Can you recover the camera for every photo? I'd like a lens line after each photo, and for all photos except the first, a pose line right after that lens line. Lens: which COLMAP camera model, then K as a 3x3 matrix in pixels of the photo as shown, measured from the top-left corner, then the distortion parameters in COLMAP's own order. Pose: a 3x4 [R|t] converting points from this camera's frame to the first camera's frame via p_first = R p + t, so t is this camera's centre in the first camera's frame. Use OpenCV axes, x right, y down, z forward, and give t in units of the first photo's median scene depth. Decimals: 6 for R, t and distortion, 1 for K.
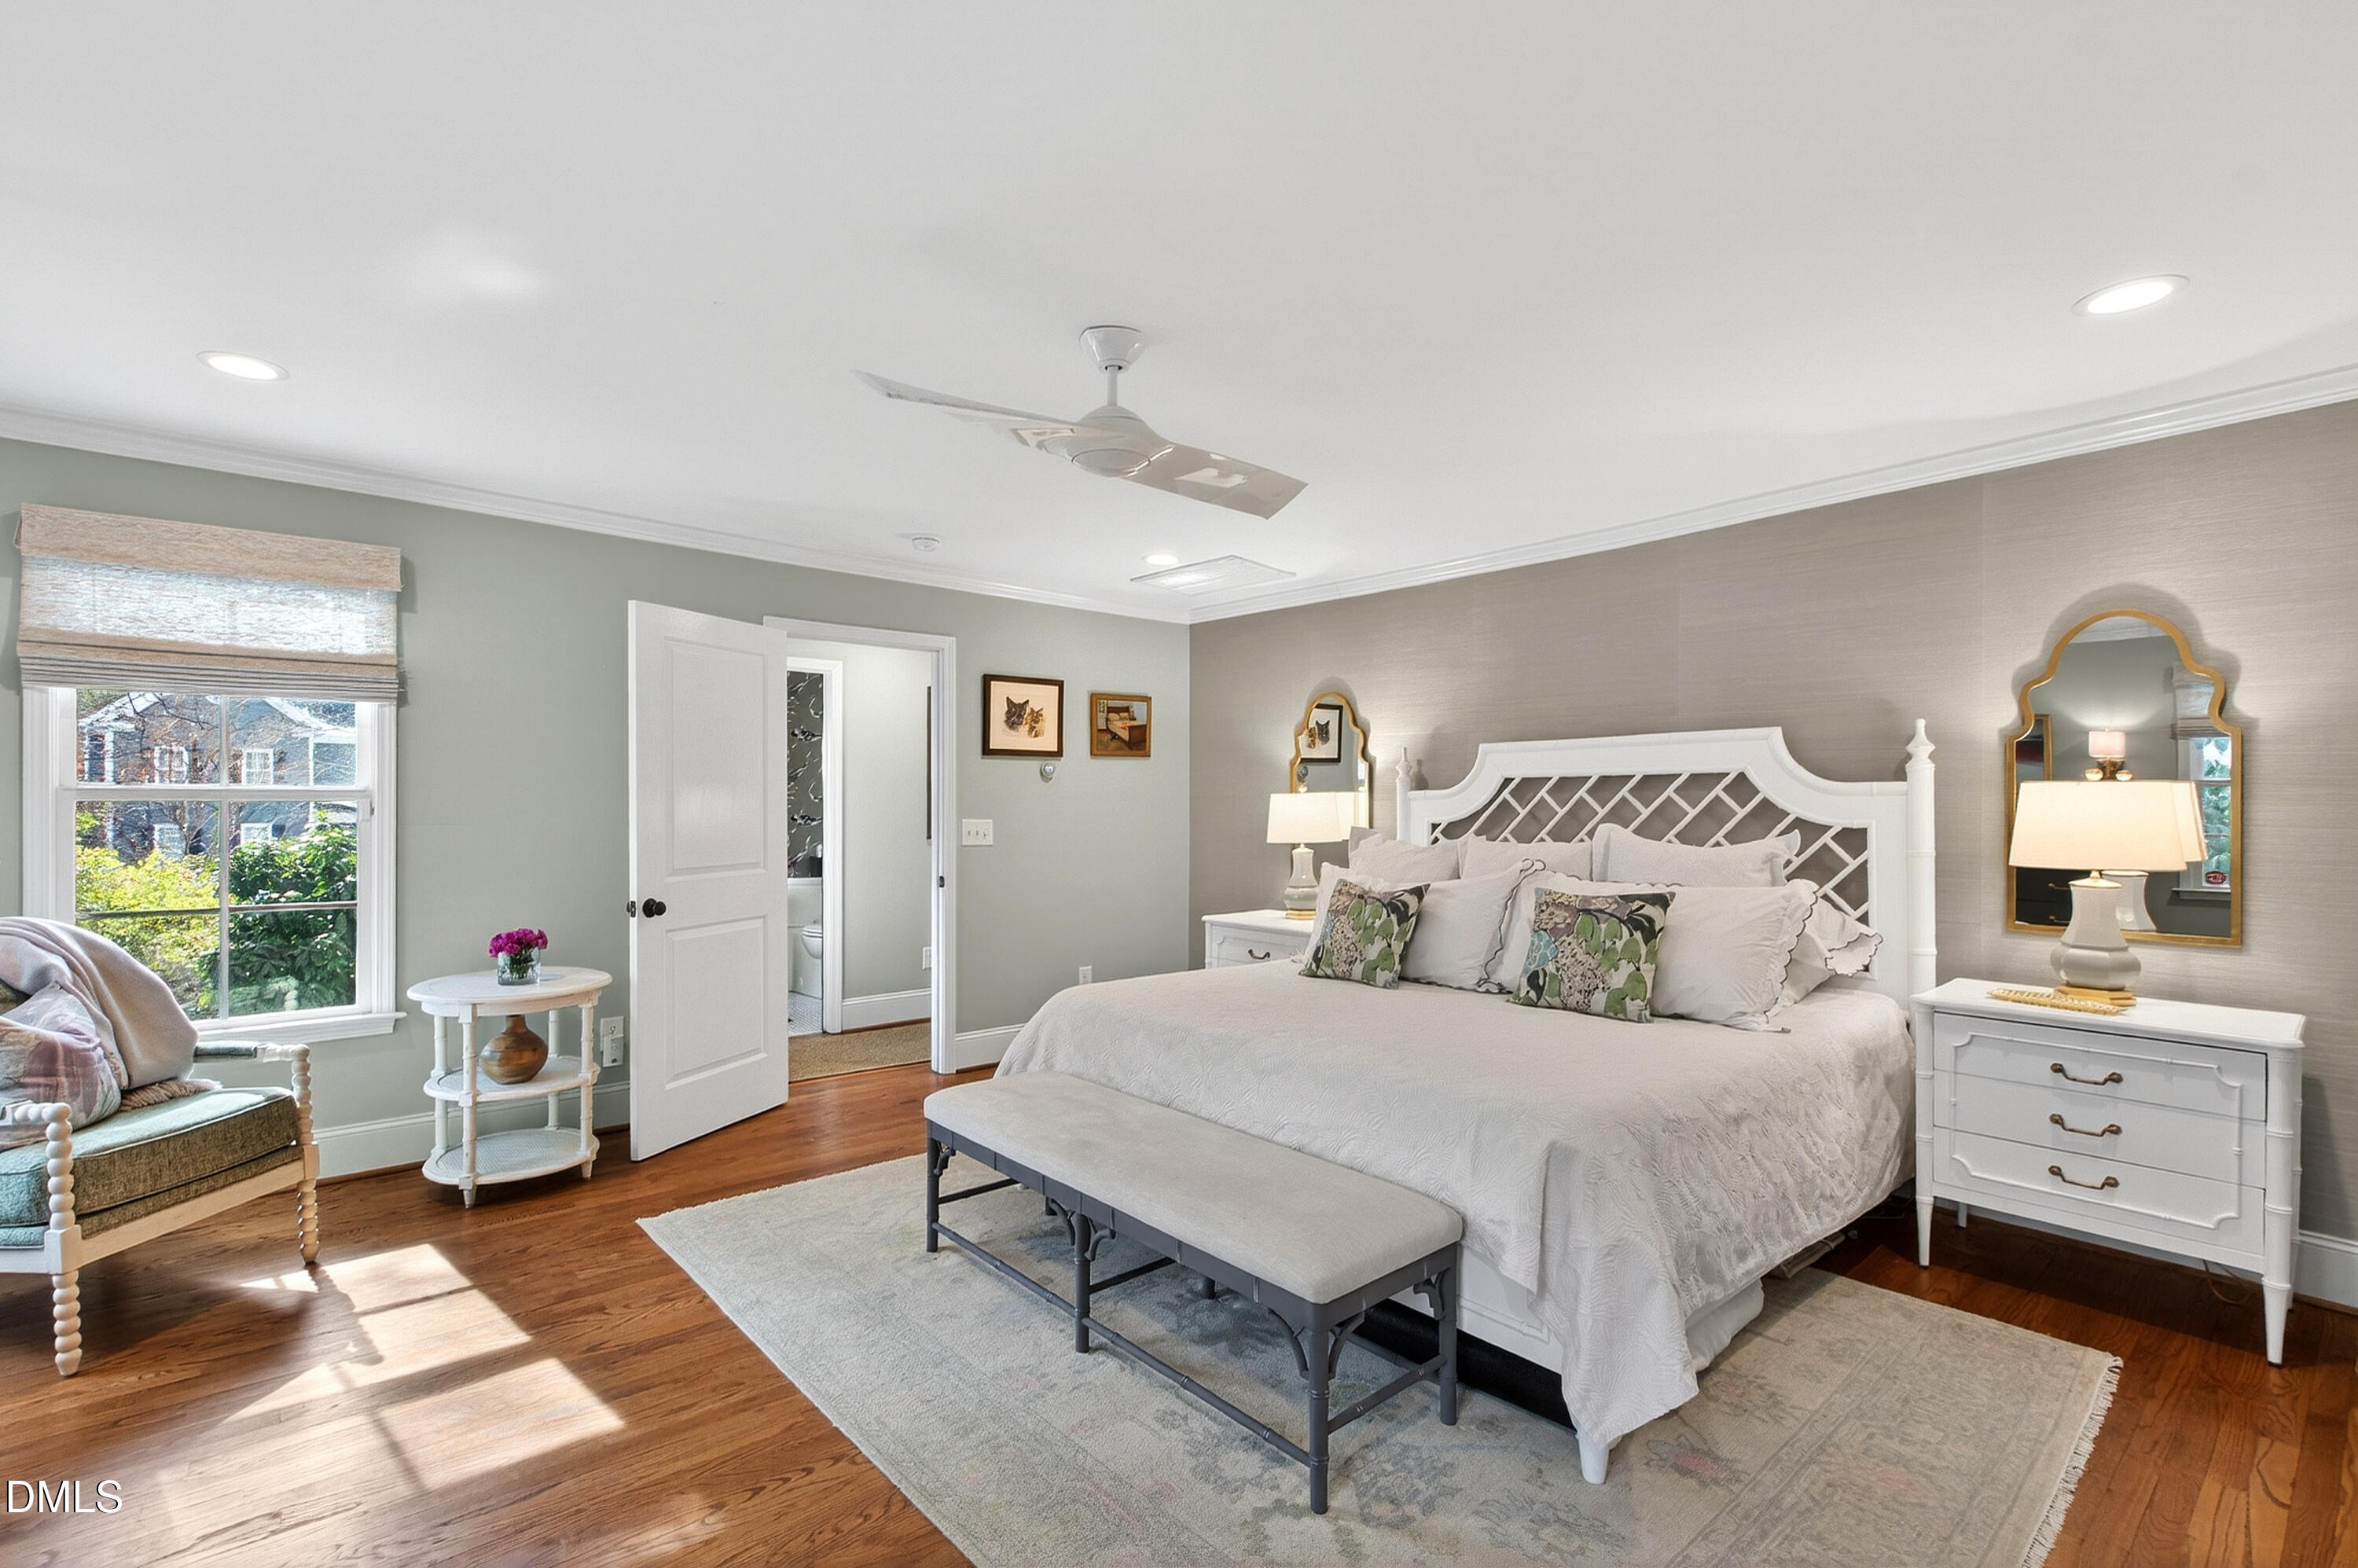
lens RADIAL K [[1025.0, 0, 1173.6], [0, 1025.0, 837.5], [0, 0, 1]] dist [-0.000395, 0.000096]
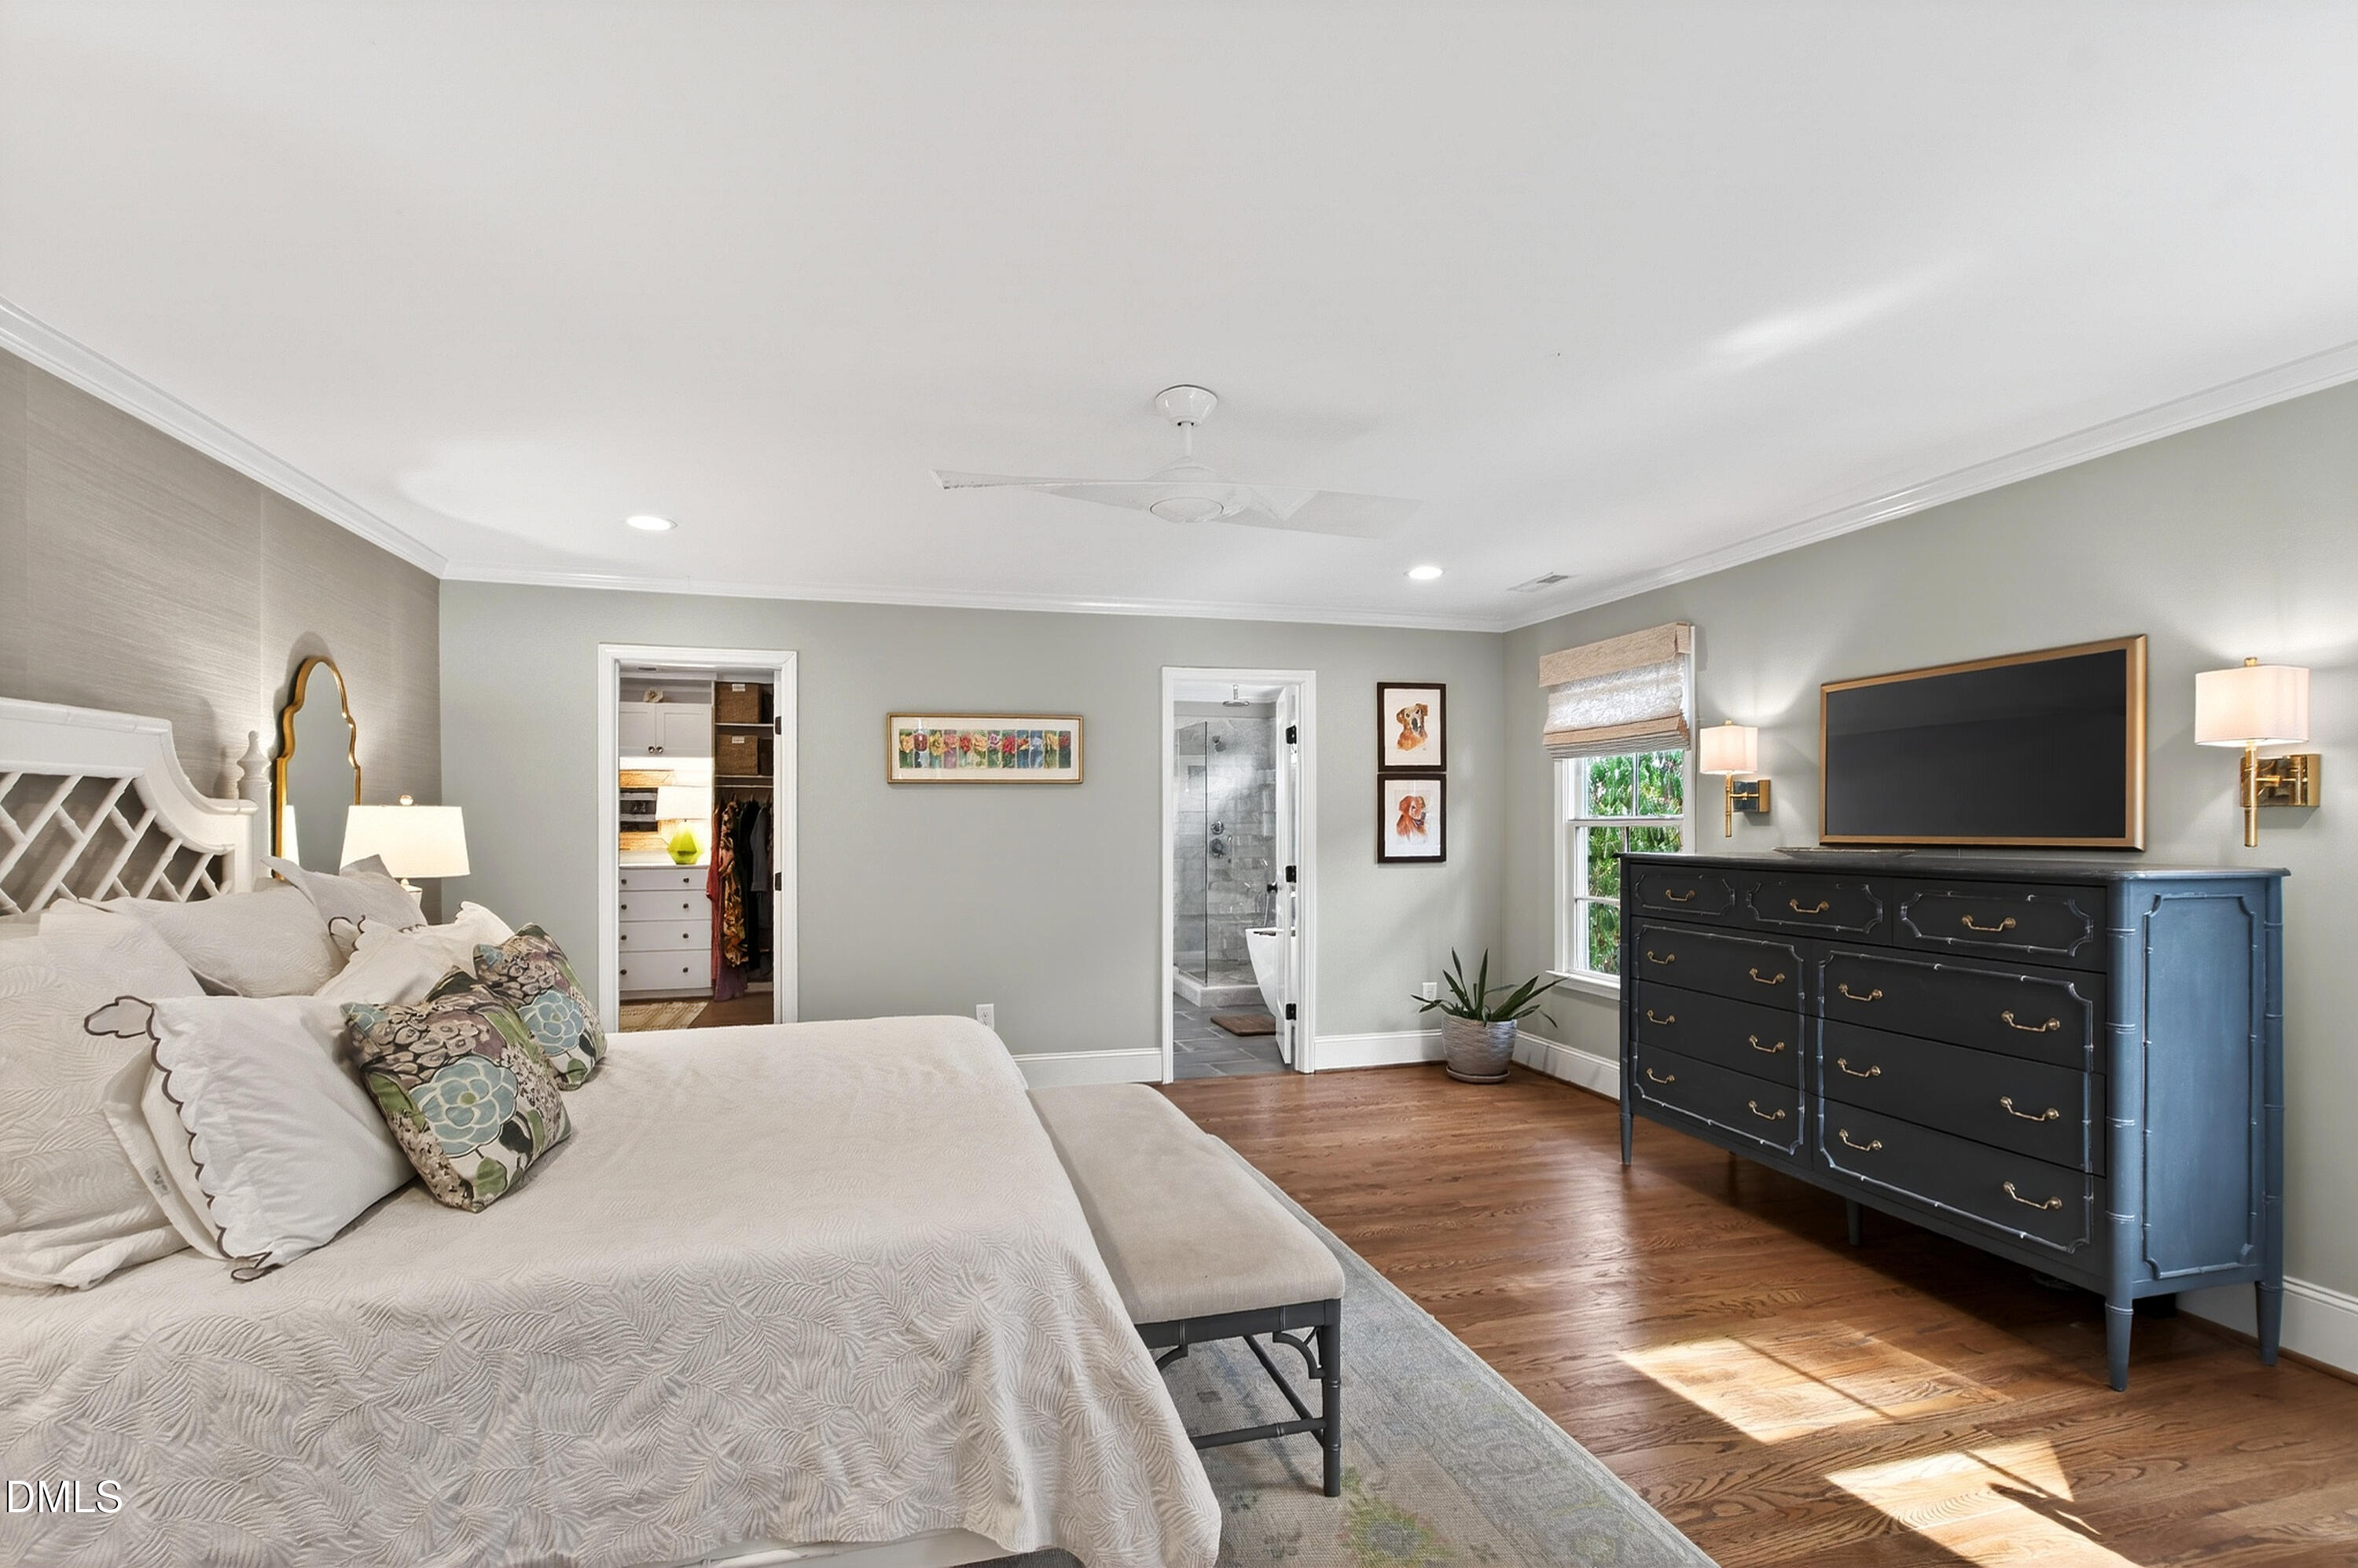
lens RADIAL K [[1018.0, 0, 1167.4], [0, 1018.0, 772.5], [0, 0, 1]] dist [-0.000215, 0.000126]
pose [[-0.898943, 0.010711, 0.437934, -0.329134], [0.002713, 0.999818, -0.018884, -0.051652], [-0.438057, -0.015787, -0.898809, 1.272447]]
